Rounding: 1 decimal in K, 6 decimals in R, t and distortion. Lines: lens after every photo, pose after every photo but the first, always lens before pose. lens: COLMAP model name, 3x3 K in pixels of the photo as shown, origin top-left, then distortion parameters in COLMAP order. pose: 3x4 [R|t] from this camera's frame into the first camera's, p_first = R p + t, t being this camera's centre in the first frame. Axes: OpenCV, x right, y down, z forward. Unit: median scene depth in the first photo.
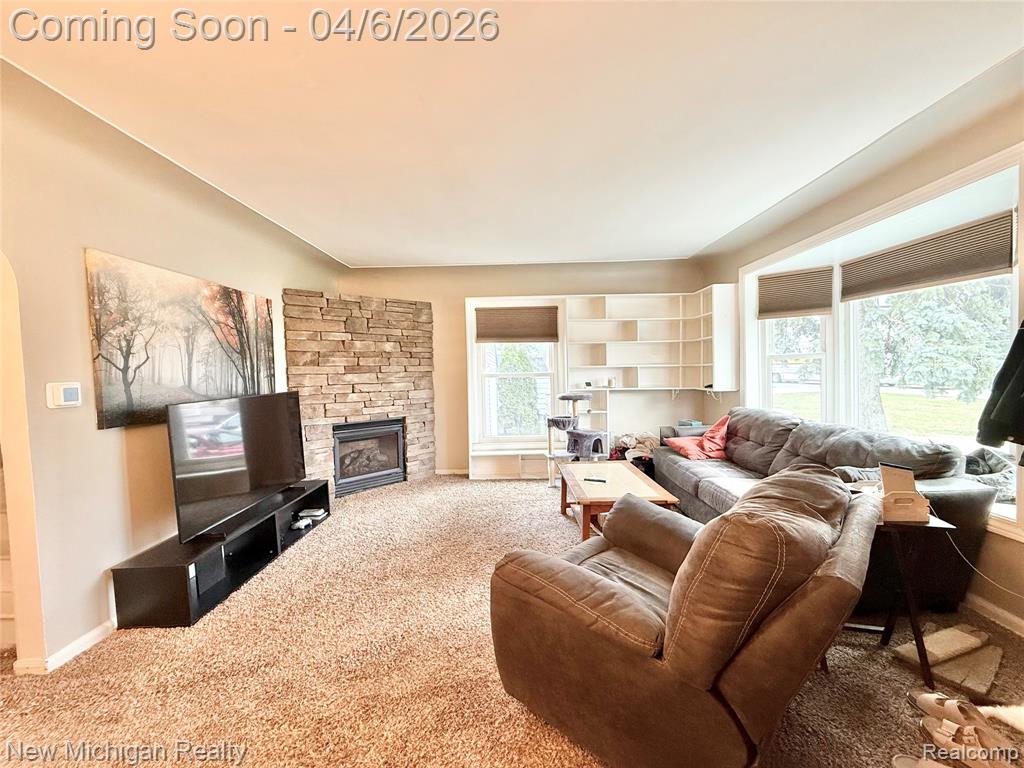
lens RADIAL K [[407.3, 0, 510.5], [0, 407.3, 383.4], [0, 0, 1]] dist [0.000762, 0.000173]
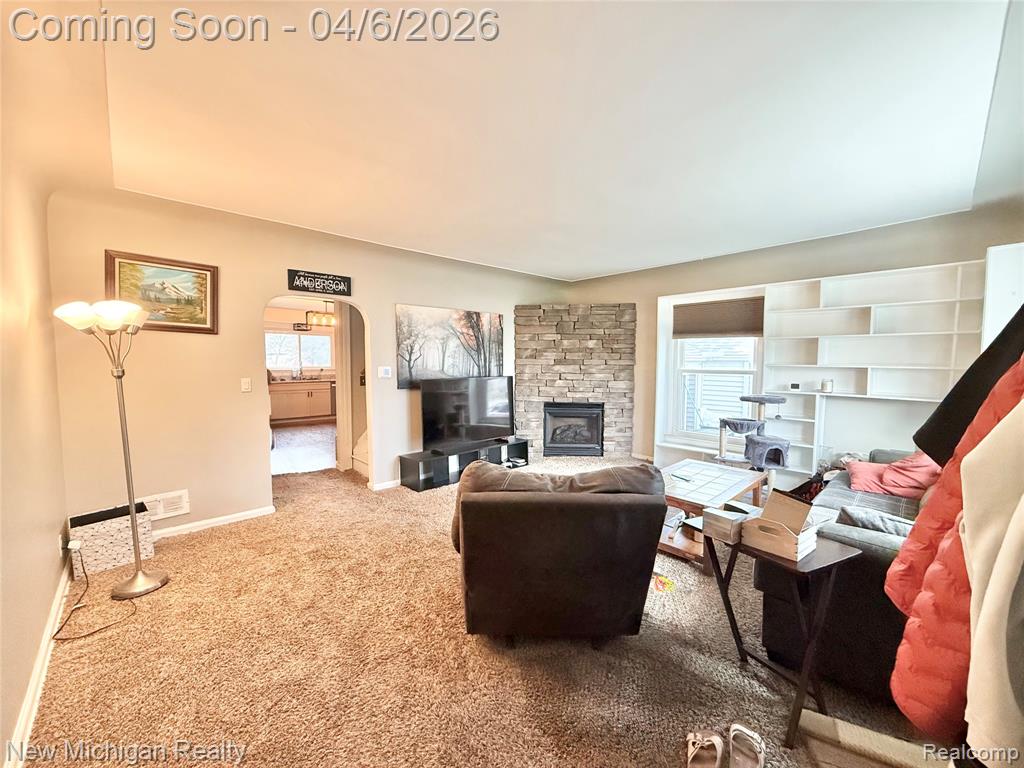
lens RADIAL K [[406.6, 0, 510.3], [0, 406.6, 382.3], [0, 0, 1]] dist [-0.000151, -0.000035]
pose [[0.687795, 0.063237, -0.723145, 0.439623], [-0.043238, 0.997998, 0.046148, -0.021648], [0.724616, -0.000473, 0.689152, -0.014850]]
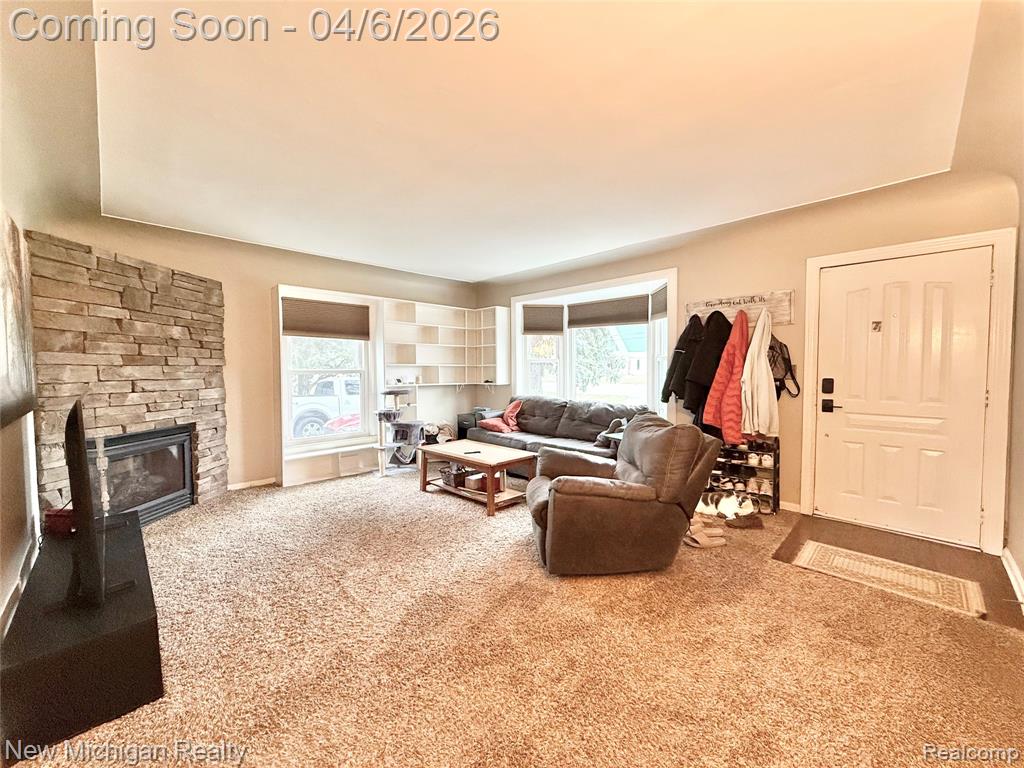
lens RADIAL K [[406.6, 0, 510.3], [0, 406.6, 382.3], [0, 0, 1]] dist [-0.000151, -0.000035]
pose [[0.705695, -0.005778, 0.708492, -0.416874], [0.014598, 0.999873, -0.006386, 0.019582], [-0.708365, 0.014849, 0.705690, 0.012123]]
